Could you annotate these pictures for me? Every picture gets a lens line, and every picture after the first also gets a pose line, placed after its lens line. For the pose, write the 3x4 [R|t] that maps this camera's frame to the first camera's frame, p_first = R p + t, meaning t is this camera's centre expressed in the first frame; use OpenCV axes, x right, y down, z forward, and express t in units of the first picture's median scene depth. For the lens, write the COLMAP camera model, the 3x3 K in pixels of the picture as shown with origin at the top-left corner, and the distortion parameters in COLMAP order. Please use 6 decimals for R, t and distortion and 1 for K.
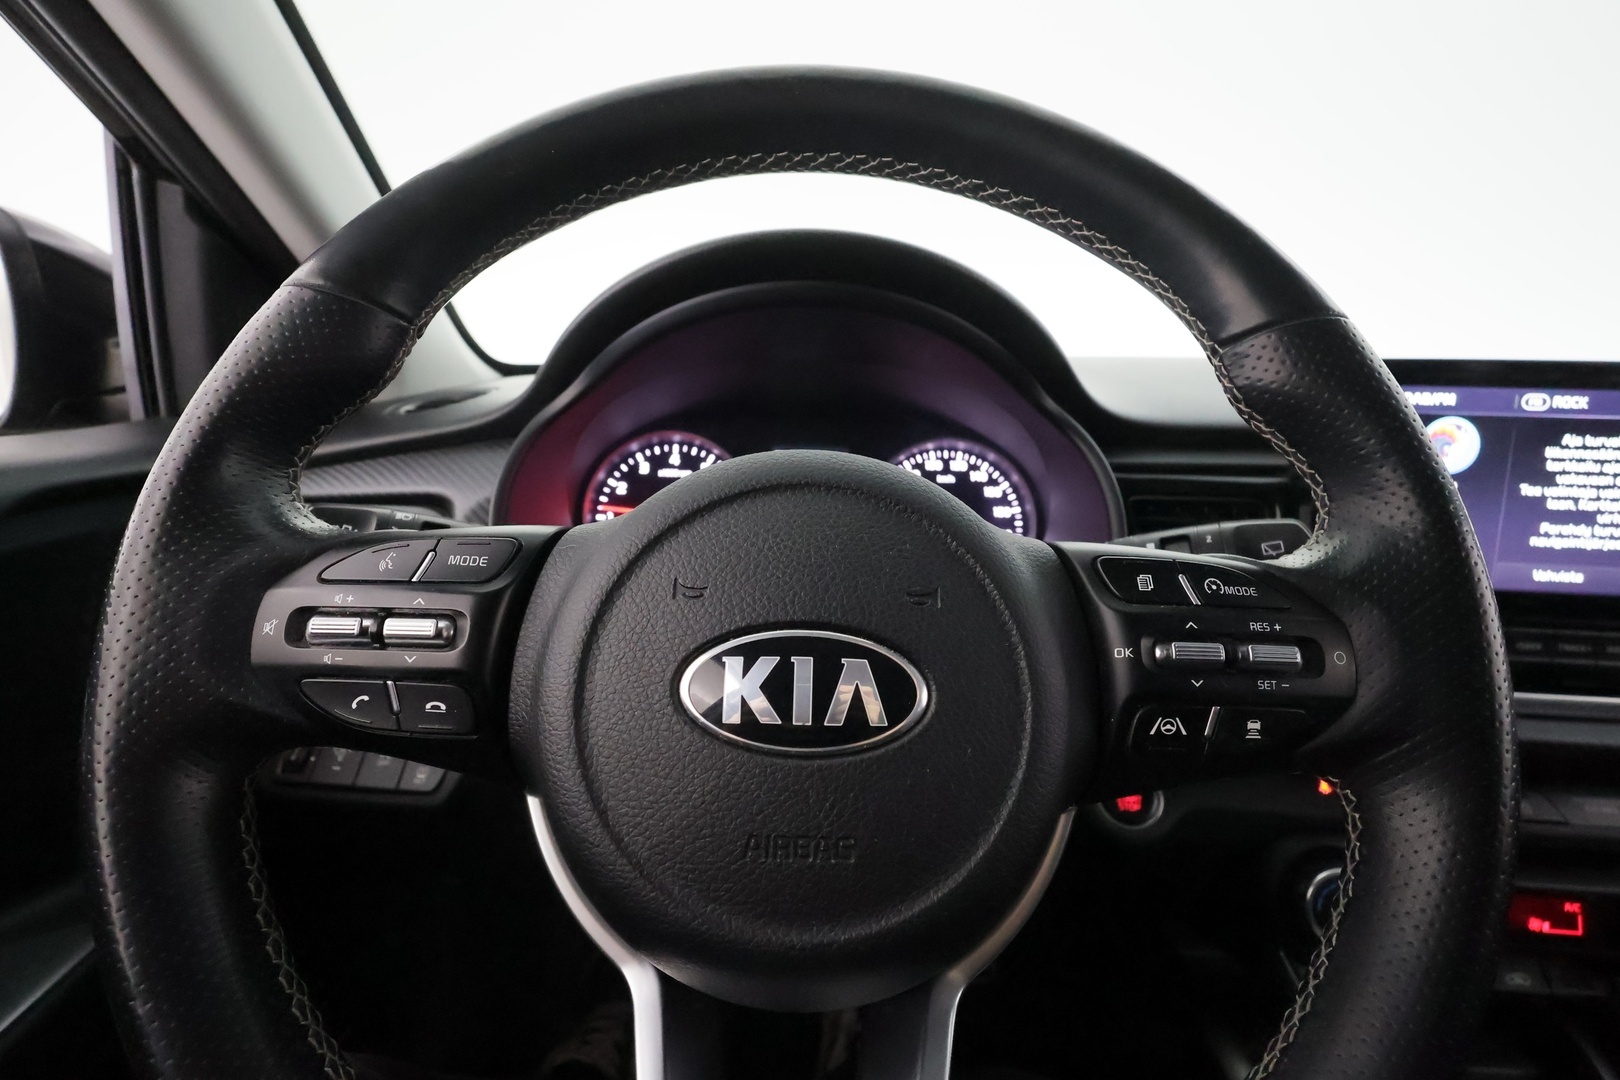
lens RADIAL K [[750.5, 0, 821.0], [0, 750.5, 538.5], [0, 0, 1]] dist [-0.004323, 0.001116]
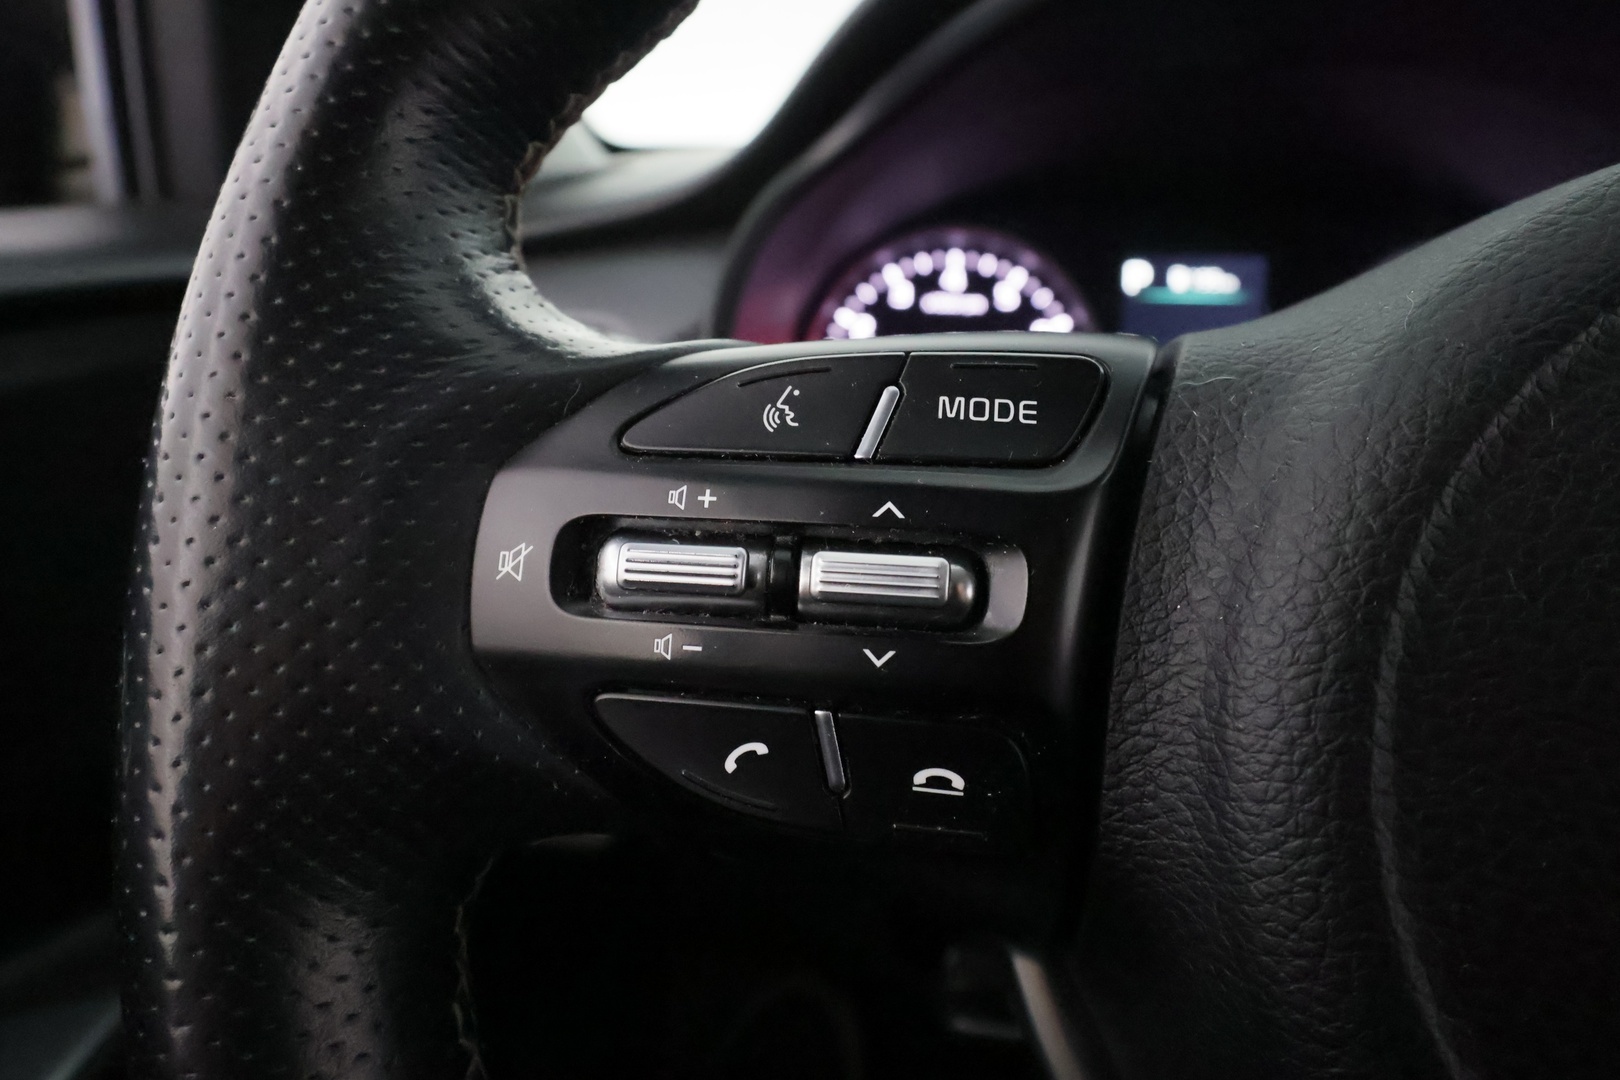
lens RADIAL K [[1009.8, 0, 813.0], [0, 1009.8, 543.0], [0, 0, 1]] dist [0.003271, -0.003801]
pose [[0.992780, 0.033927, -0.115052, -0.507882], [-0.021991, 0.994390, 0.103465, 0.046971], [0.117916, -0.100188, 0.987956, 0.471318]]
